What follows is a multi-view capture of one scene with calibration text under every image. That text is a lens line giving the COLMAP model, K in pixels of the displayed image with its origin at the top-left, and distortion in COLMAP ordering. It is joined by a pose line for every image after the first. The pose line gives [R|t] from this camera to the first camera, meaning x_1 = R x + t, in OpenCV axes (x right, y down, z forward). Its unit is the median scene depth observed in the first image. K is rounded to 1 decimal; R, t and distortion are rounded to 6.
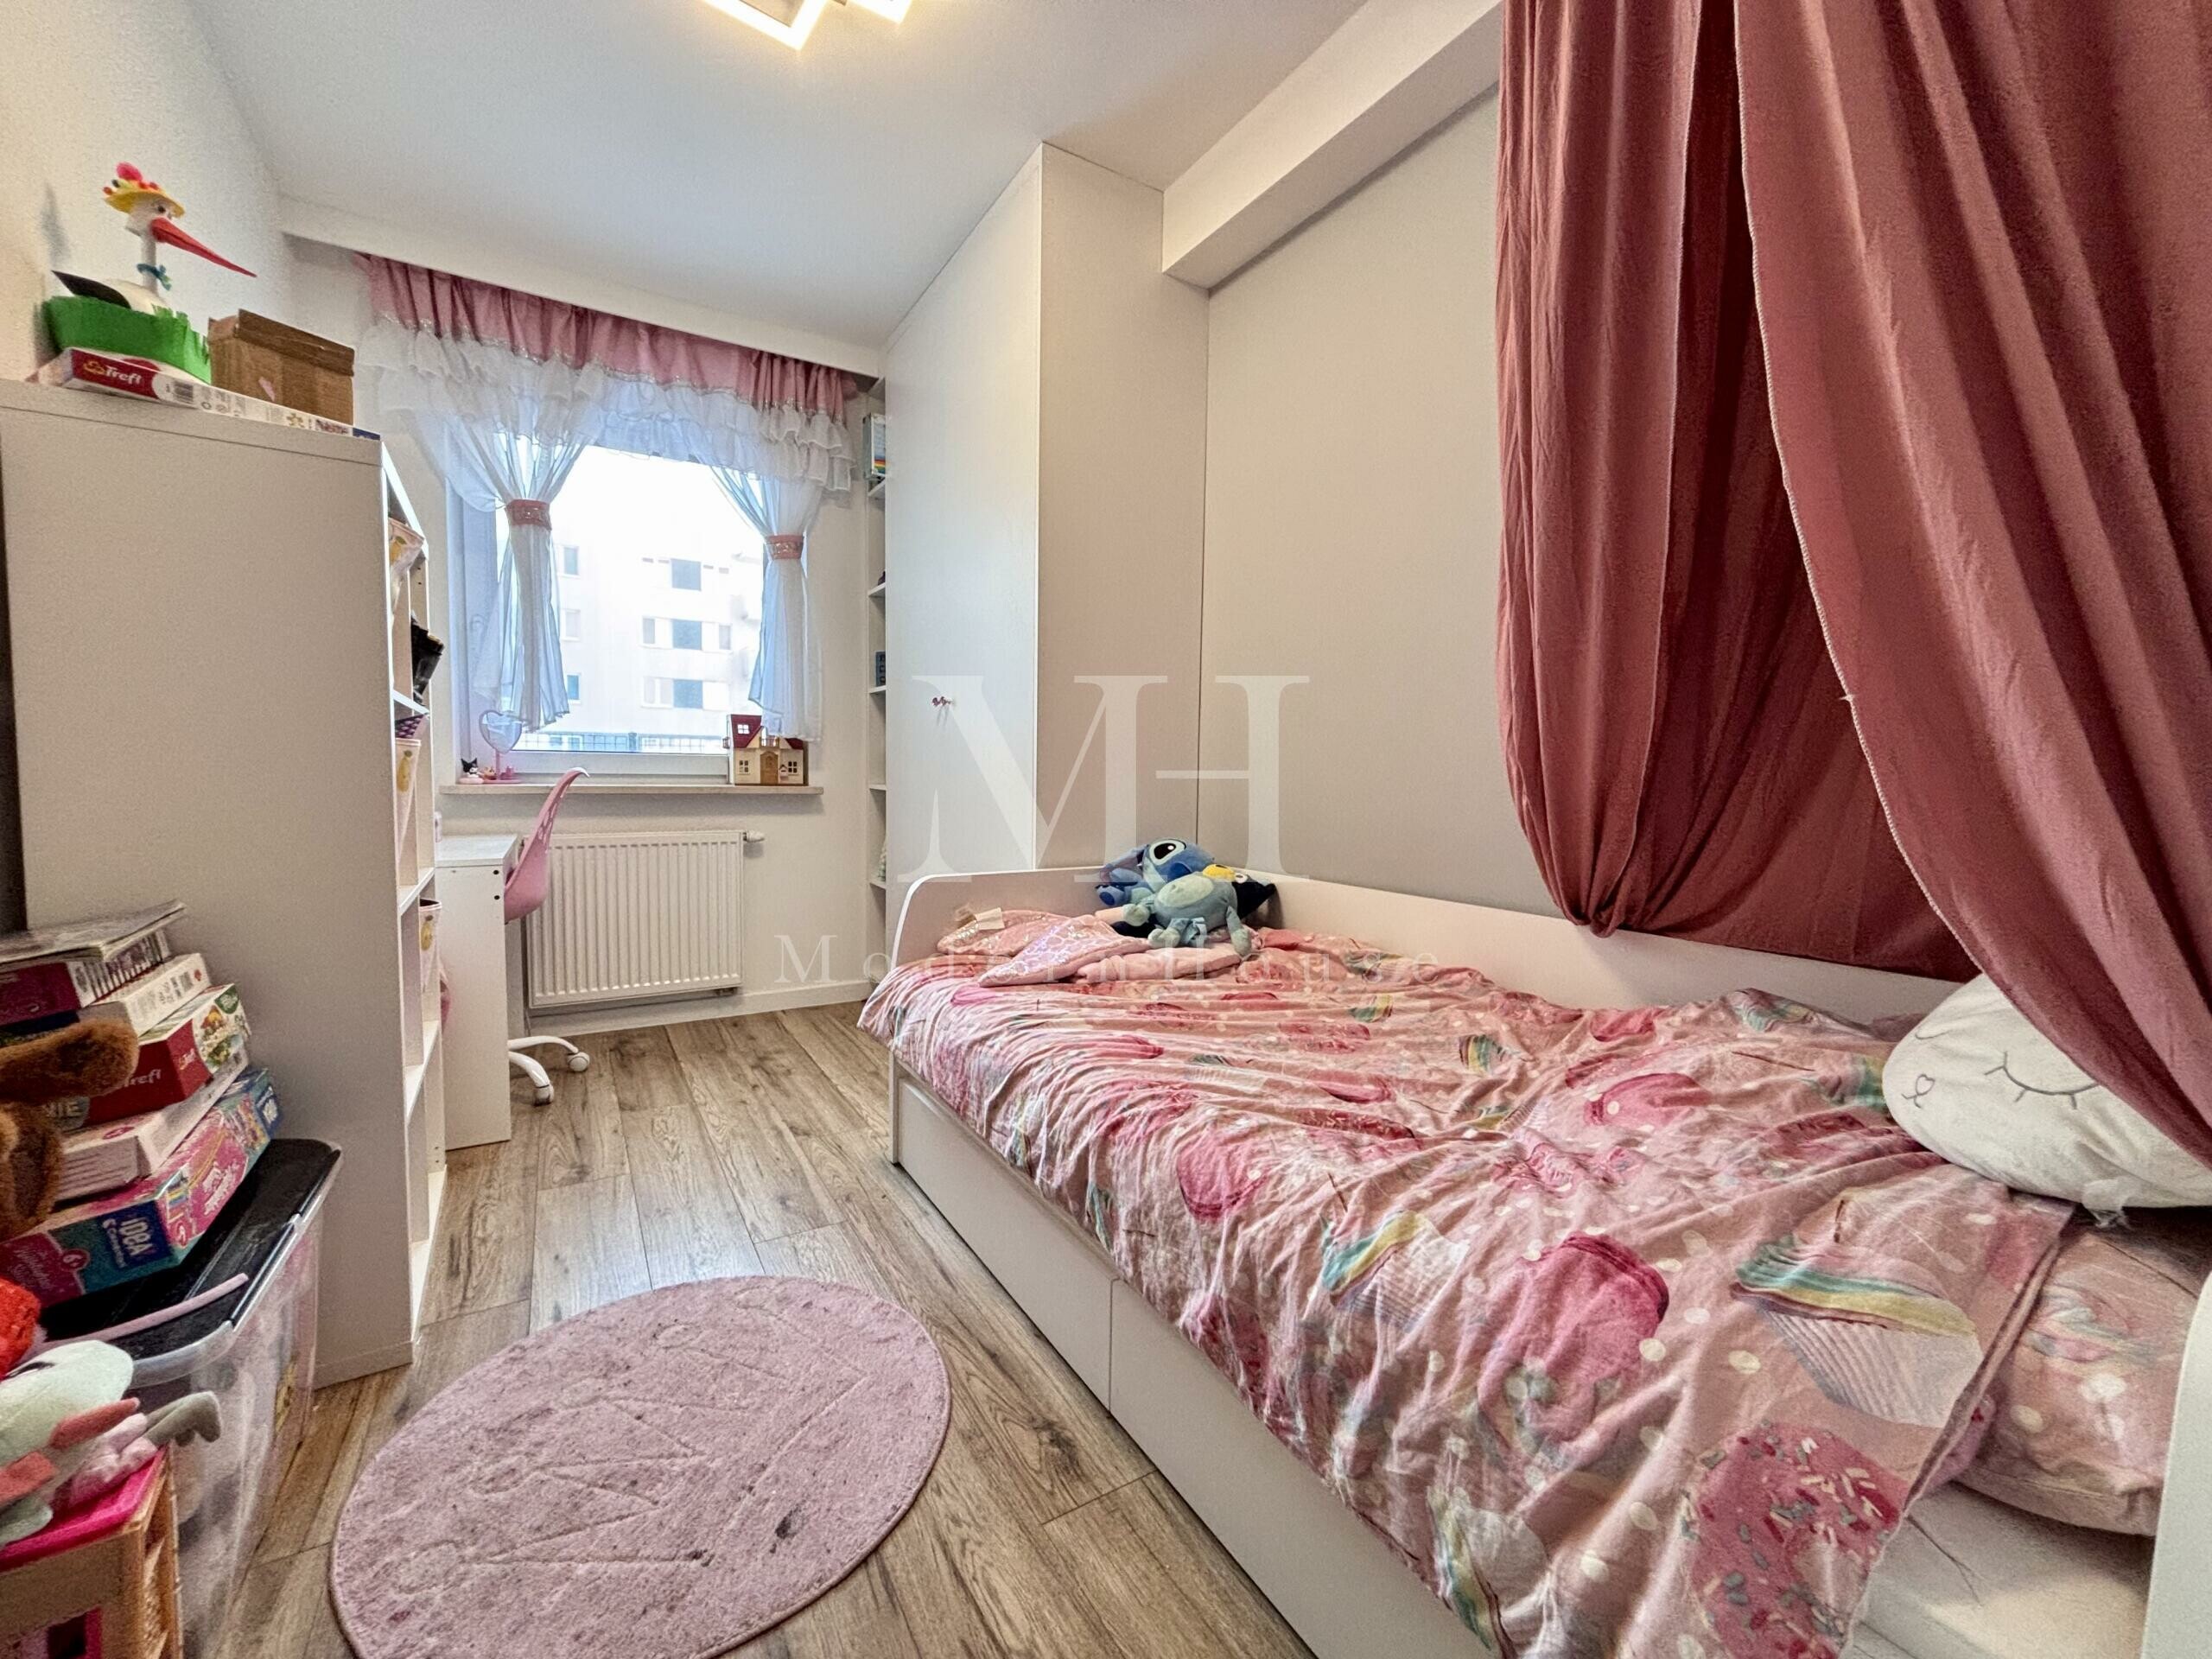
lens RADIAL K [[894.9, 0, 1110.5], [0, 894.9, 825.5], [0, 0, 1]] dist [-0.000711, 0.000685]
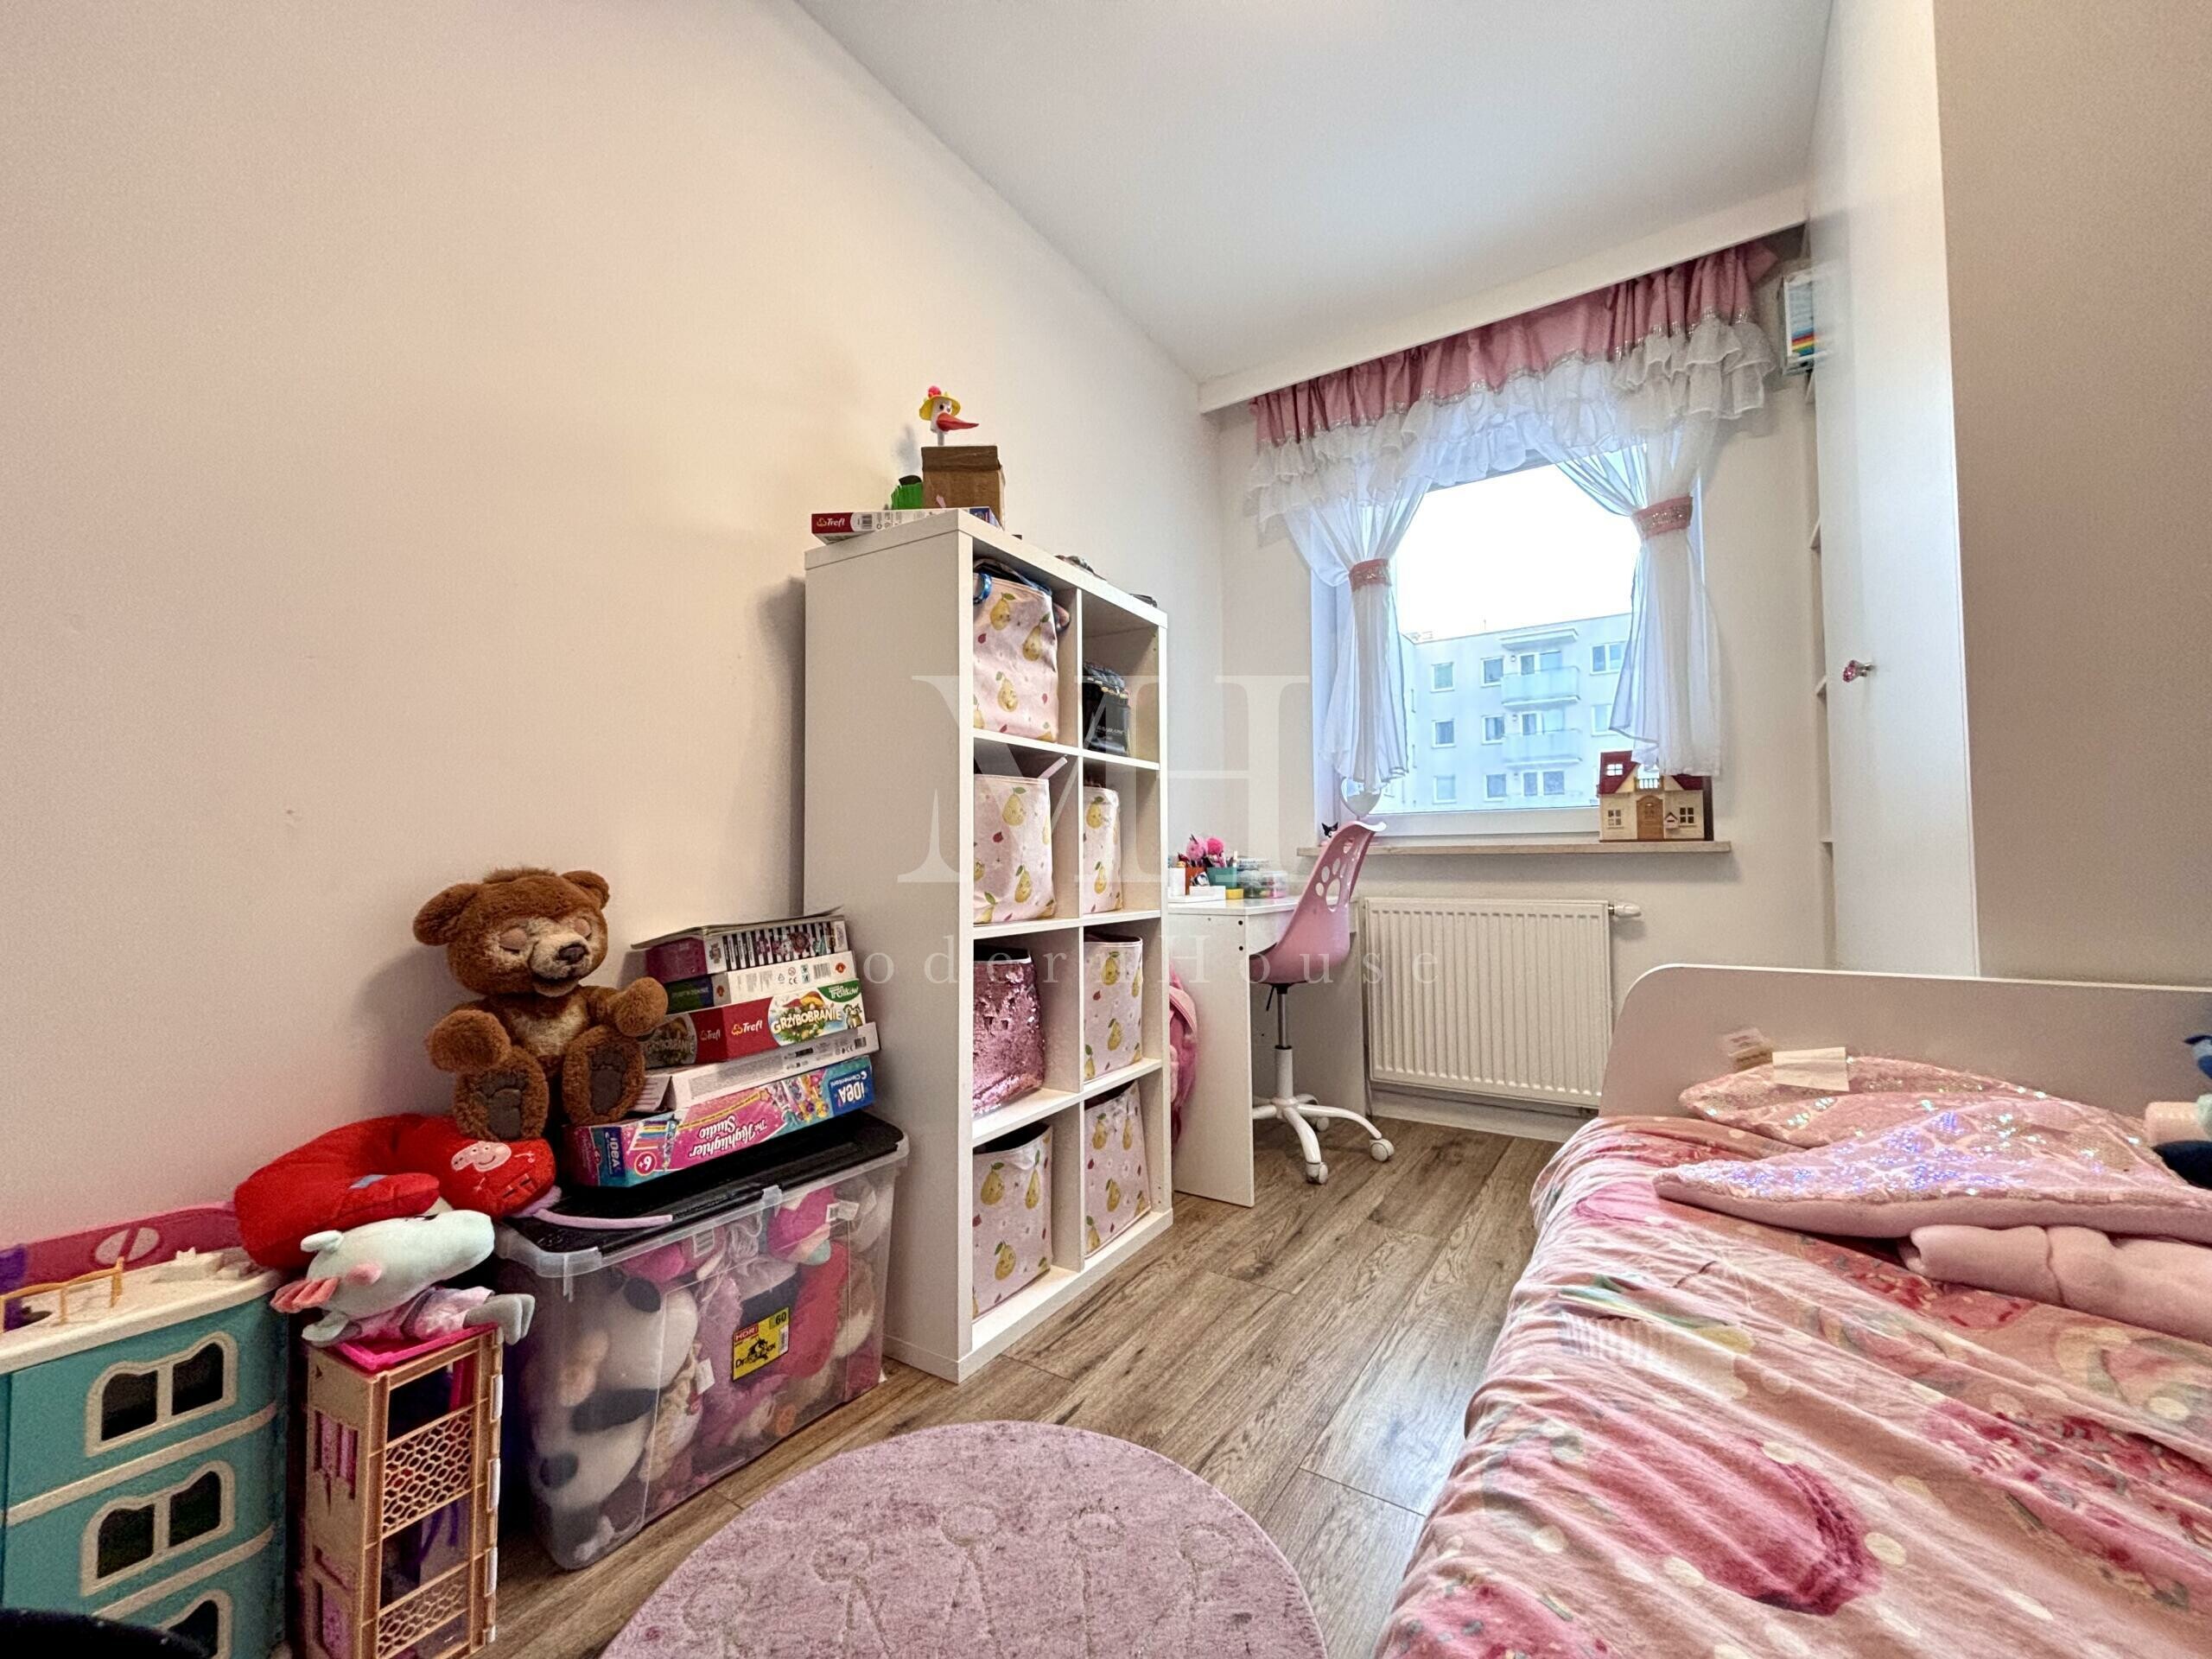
lens RADIAL K [[894.9, 0, 1097.0], [0, 894.9, 823.4], [0, 0, 1]] dist [-0.000711, 0.000685]
pose [[0.415149, -0.055697, -0.908047, 0.122746], [-0.041880, 0.995896, -0.080232, 0.022532], [0.908789, 0.071337, 0.411112, 0.352224]]
